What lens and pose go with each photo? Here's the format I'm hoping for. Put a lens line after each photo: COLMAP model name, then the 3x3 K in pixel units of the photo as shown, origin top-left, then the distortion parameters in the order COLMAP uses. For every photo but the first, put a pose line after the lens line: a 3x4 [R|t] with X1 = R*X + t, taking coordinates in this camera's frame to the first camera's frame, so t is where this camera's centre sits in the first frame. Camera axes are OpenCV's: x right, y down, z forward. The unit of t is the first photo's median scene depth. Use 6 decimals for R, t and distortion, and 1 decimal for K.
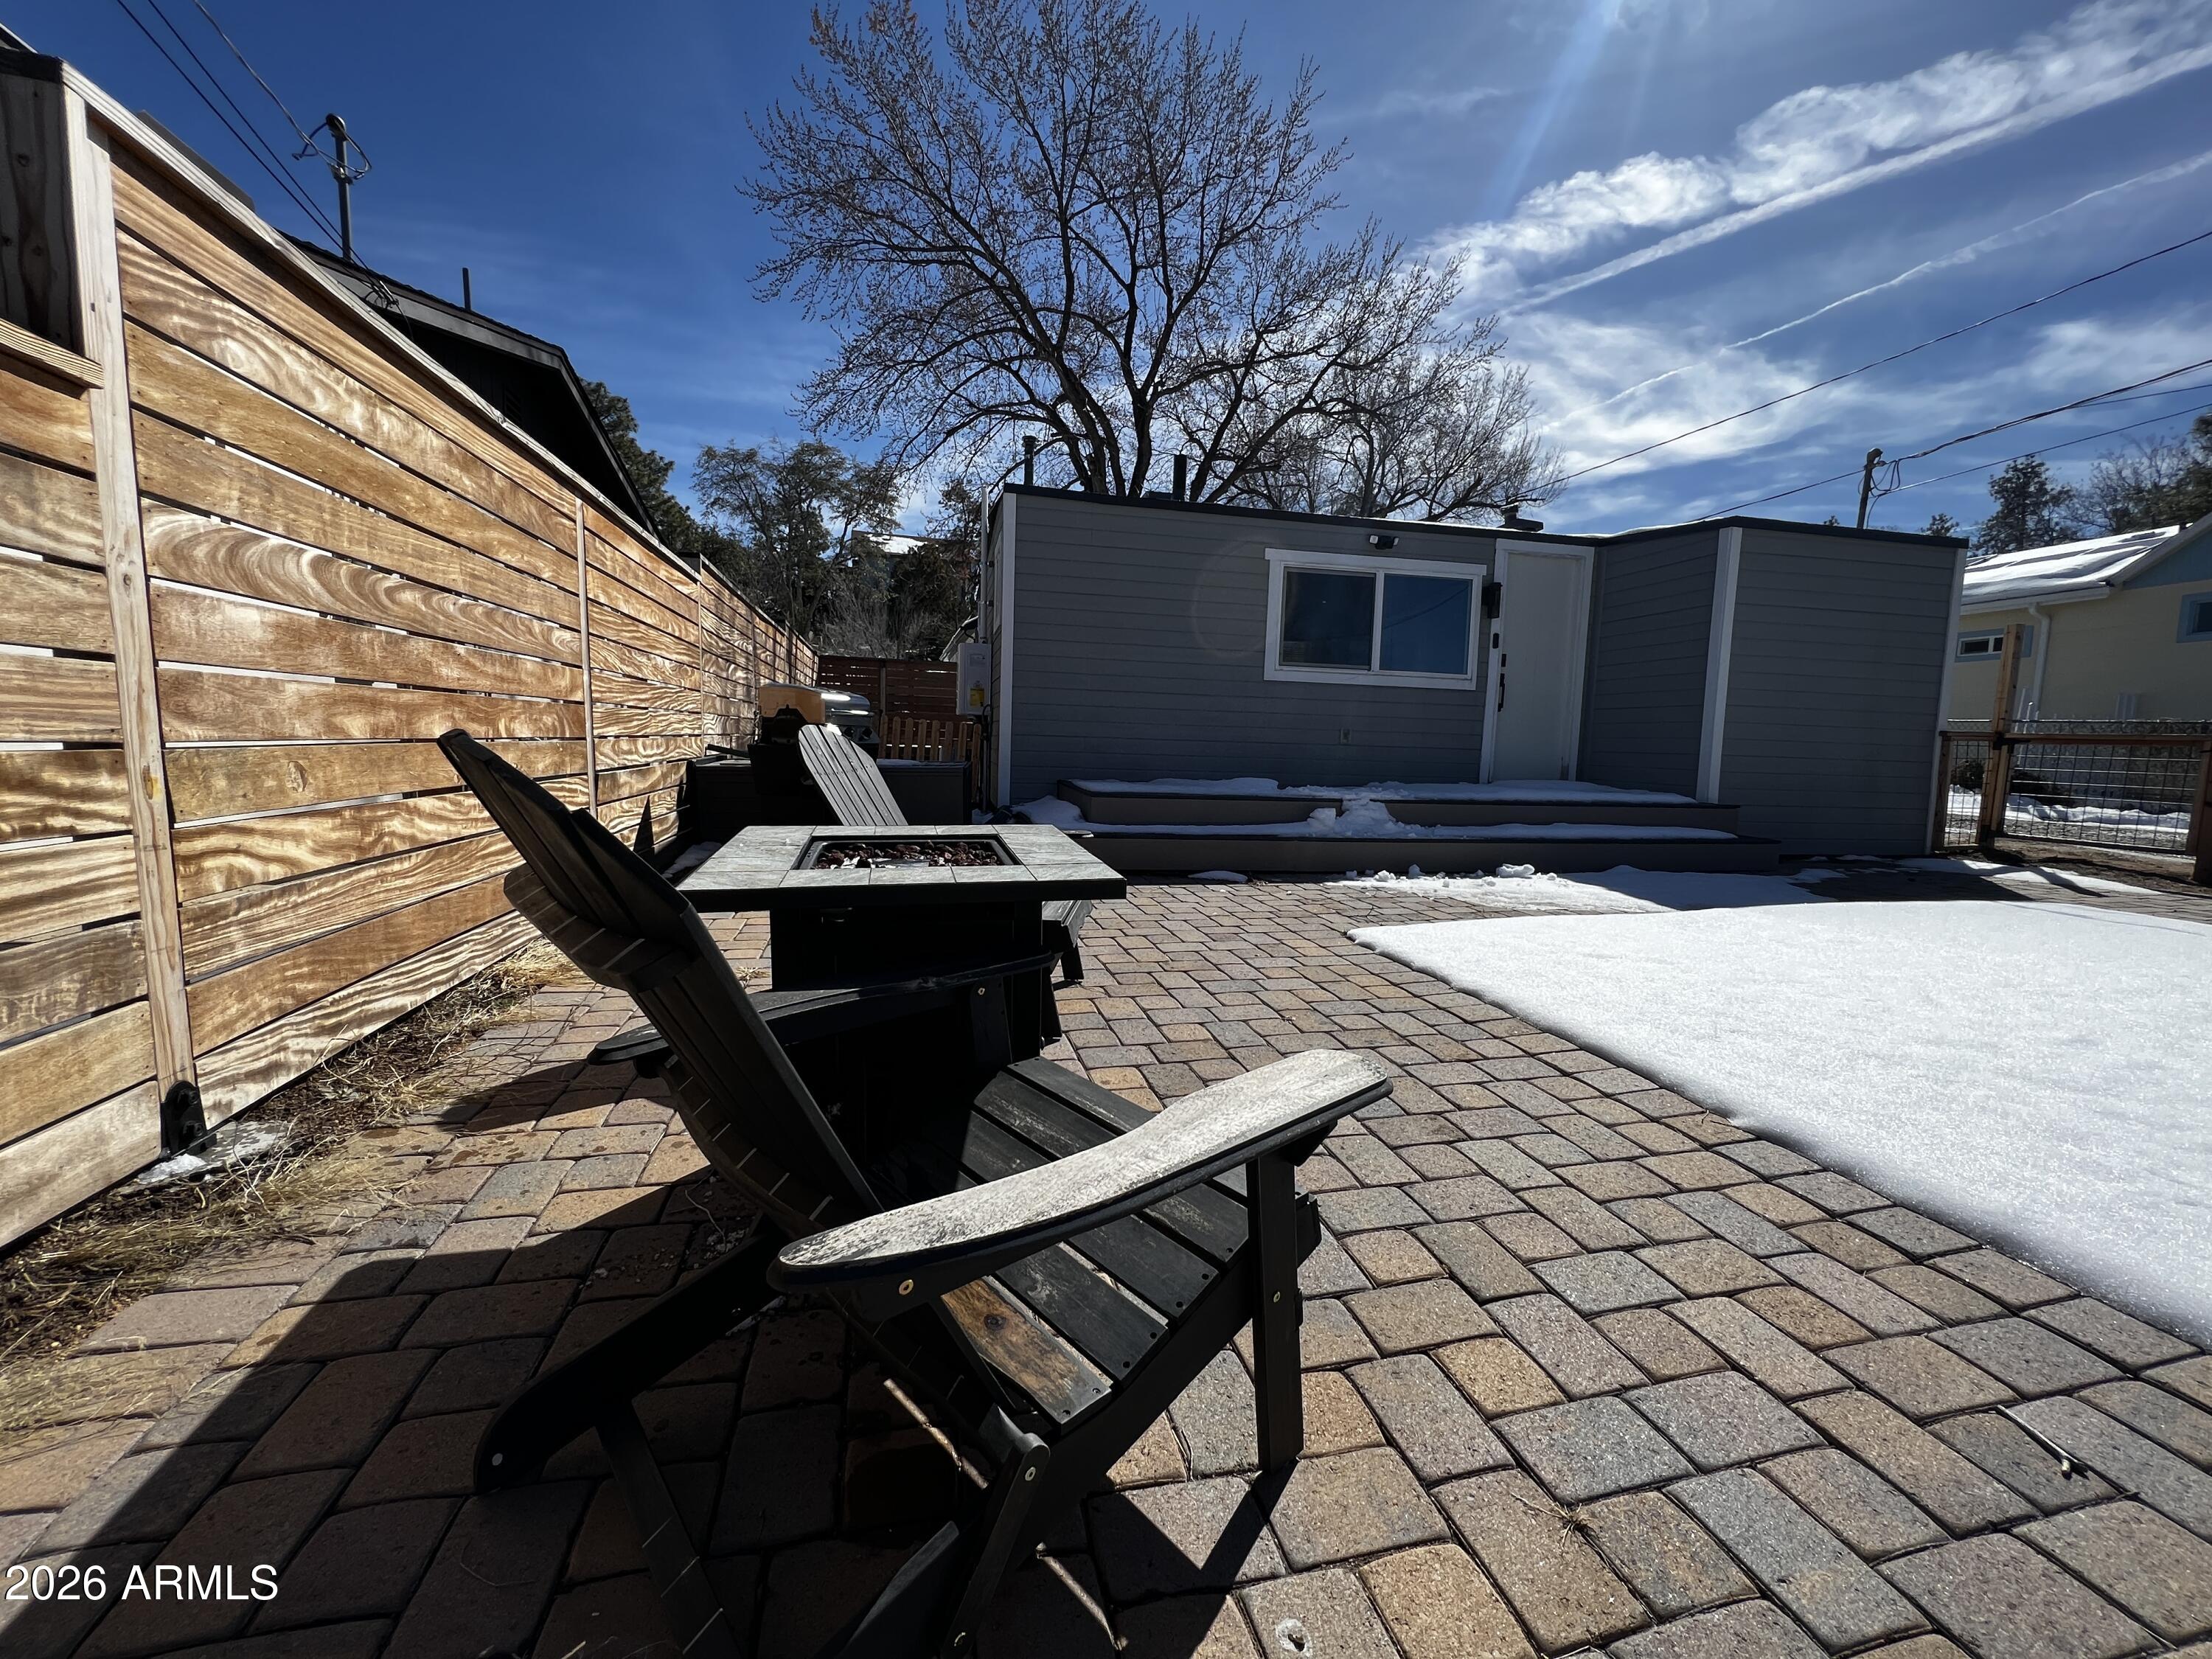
lens RADIAL K [[887.9, 0, 1108.6], [0, 887.9, 830.9], [0, 0, 1]] dist [0.002553, 0.000505]
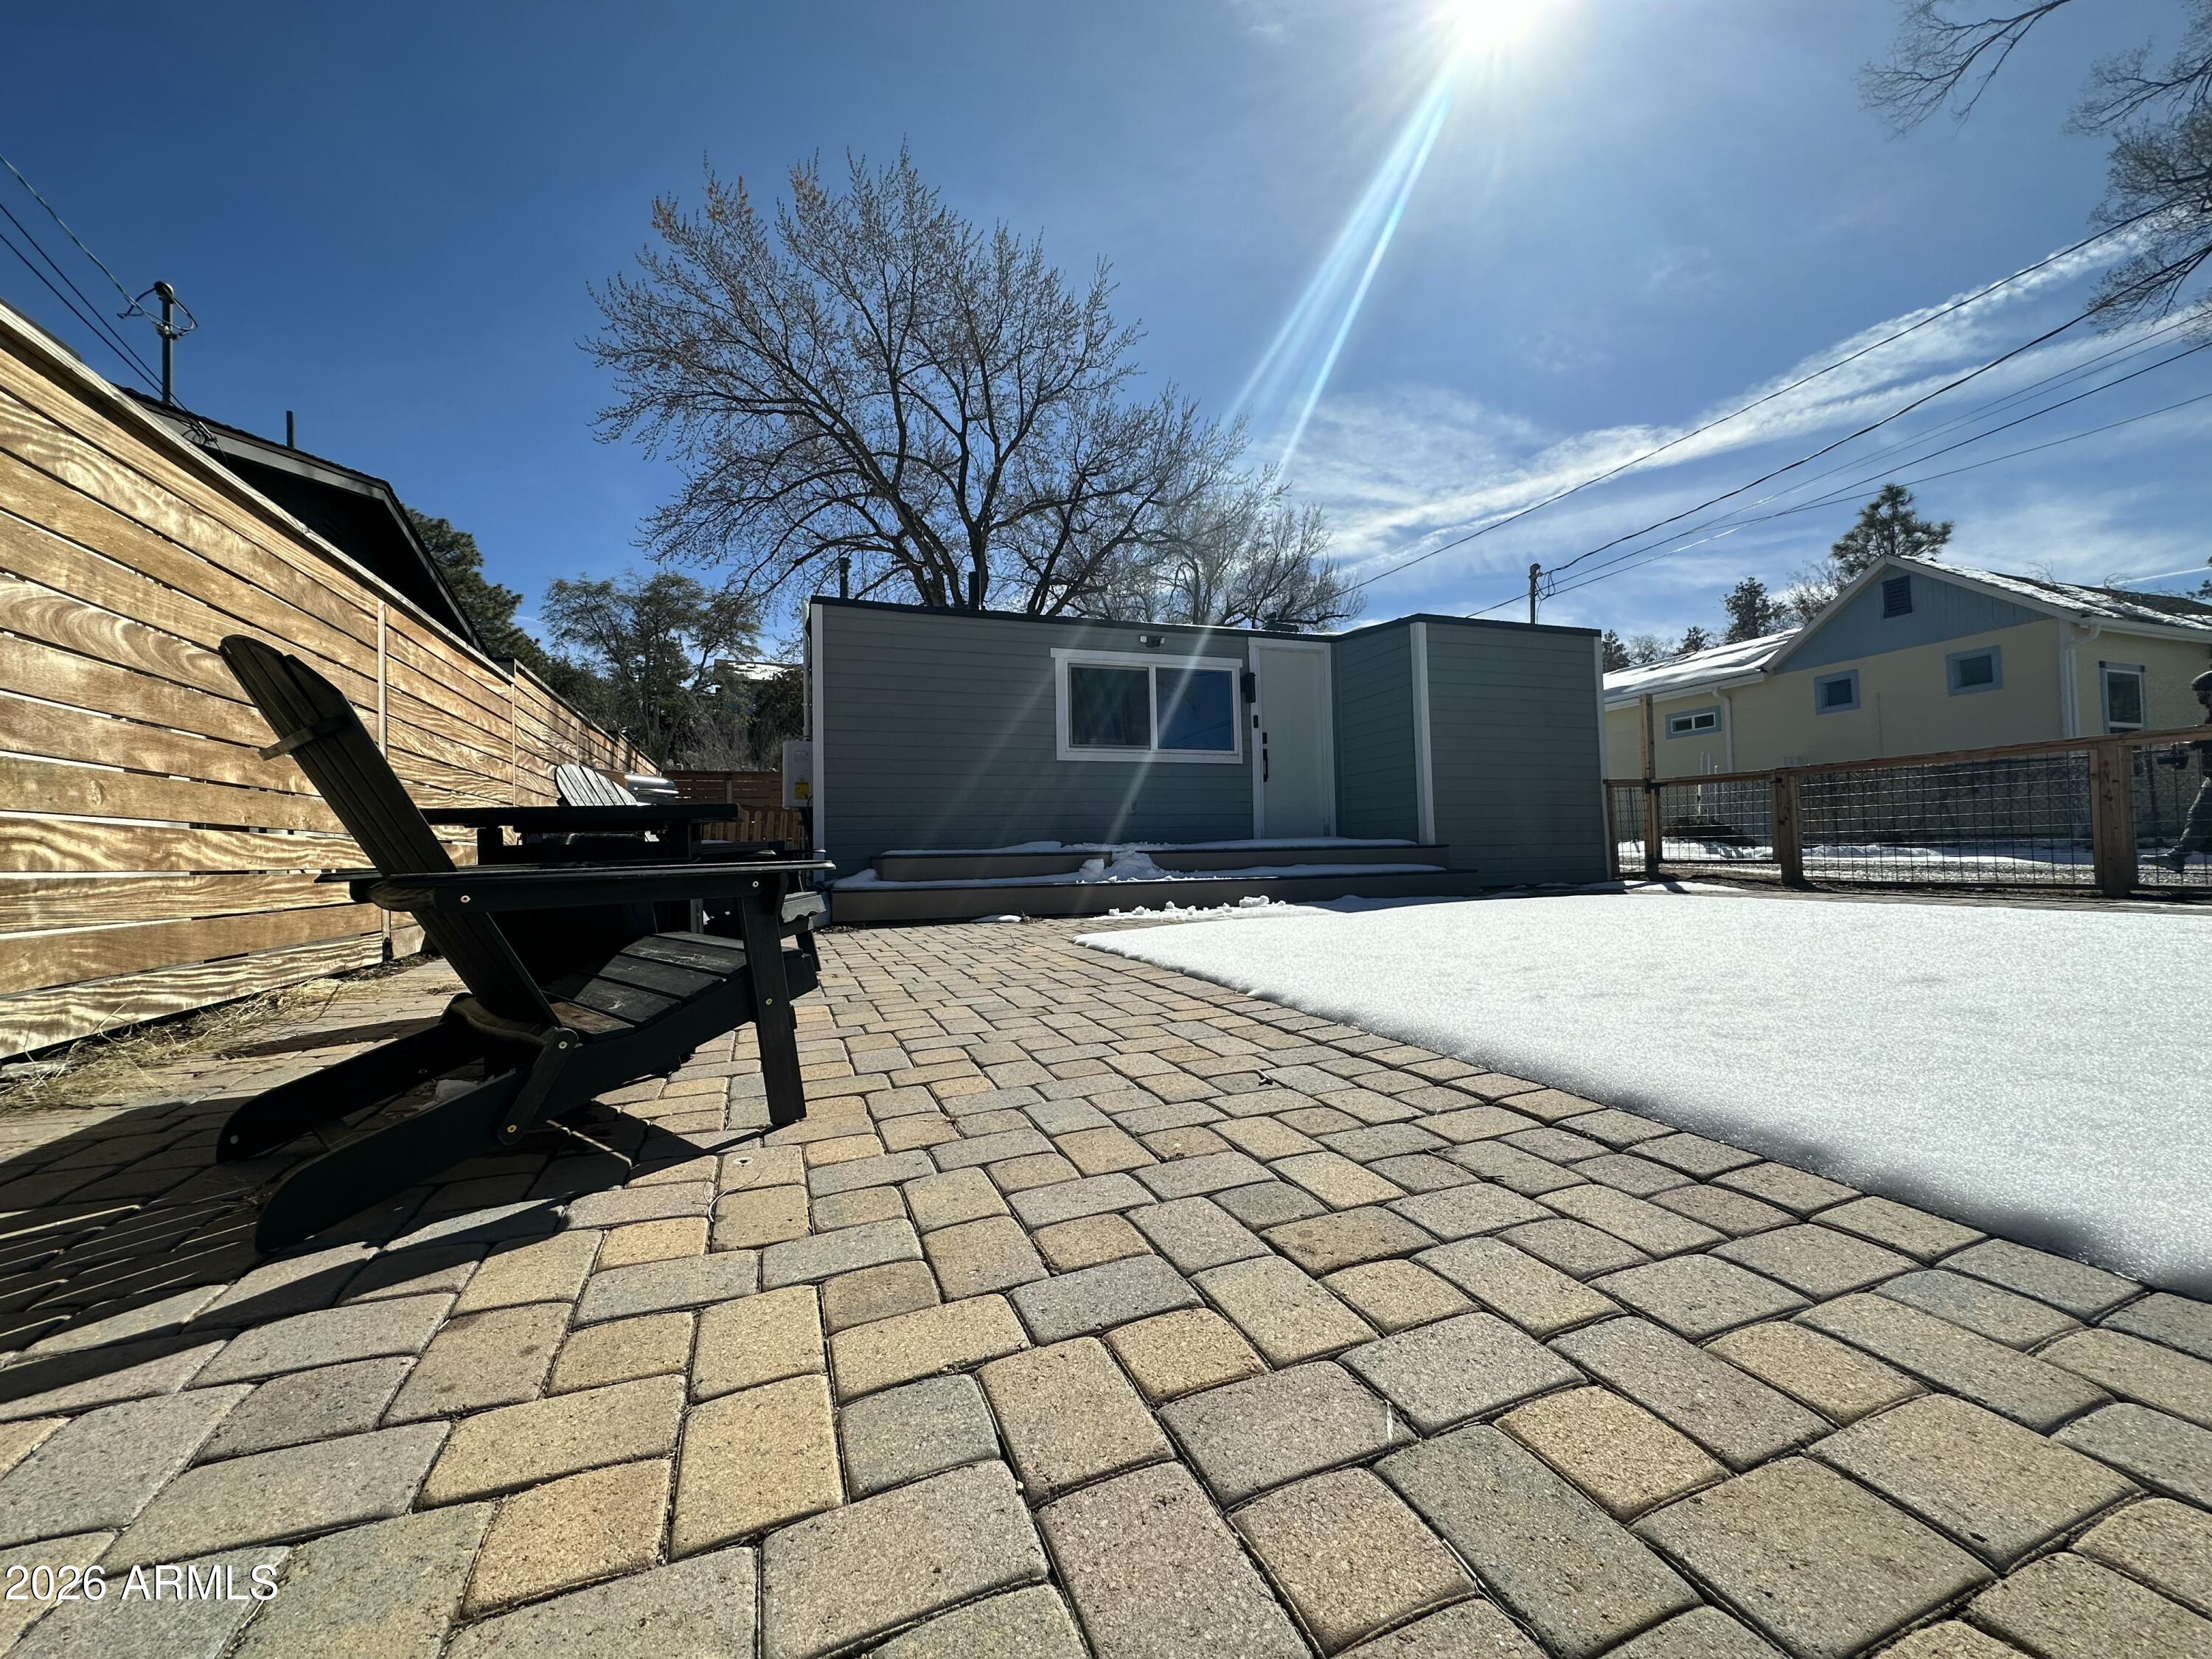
lens RADIAL K [[884.9, 0, 1105.4], [0, 884.9, 824.8], [0, 0, 1]] dist [0.002200, 0.000831]
pose [[0.990094, -0.046326, 0.132544, 0.079800], [0.063818, 0.989336, -0.130928, 0.059599], [-0.125065, 0.138090, 0.982492, -0.098230]]
